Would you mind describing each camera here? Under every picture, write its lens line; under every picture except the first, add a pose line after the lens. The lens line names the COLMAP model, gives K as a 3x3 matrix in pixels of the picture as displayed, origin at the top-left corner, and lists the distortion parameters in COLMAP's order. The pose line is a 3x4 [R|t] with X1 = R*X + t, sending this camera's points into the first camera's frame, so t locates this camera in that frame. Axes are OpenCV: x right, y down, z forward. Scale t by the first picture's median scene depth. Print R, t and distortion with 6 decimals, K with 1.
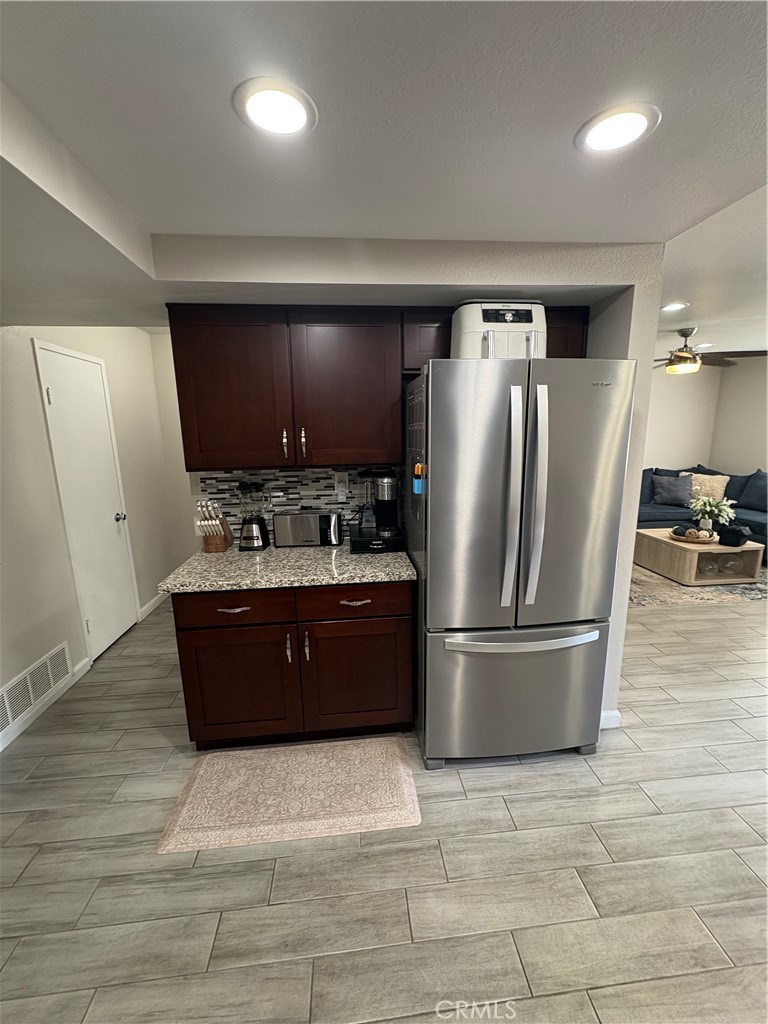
lens RADIAL K [[407.6, 0, 383.9], [0, 407.6, 510.5], [0, 0, 1]] dist [0.002539, -0.000059]
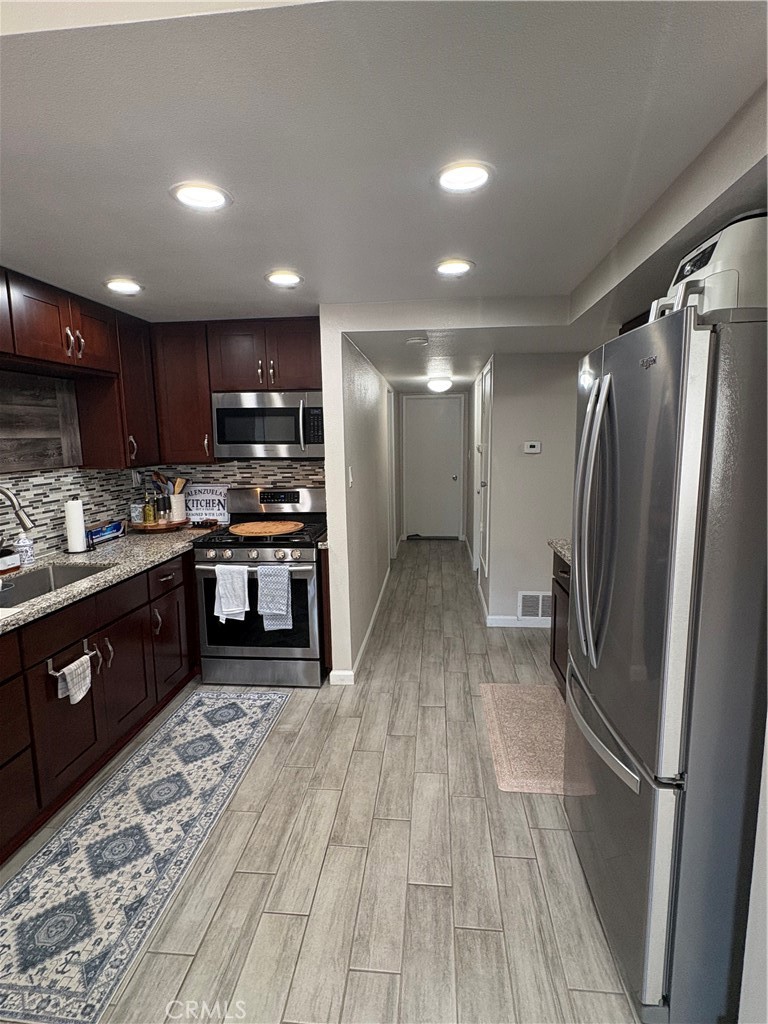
lens RADIAL K [[533.2, 0, 383.9], [0, 533.2, 513.4], [0, 0, 1]] dist [0.001507, 0.000277]
pose [[-0.197219, 0.157183, -0.967677, 1.539579], [-0.166698, 0.967313, 0.191098, -0.182896], [0.966083, 0.198998, -0.164570, 0.858712]]
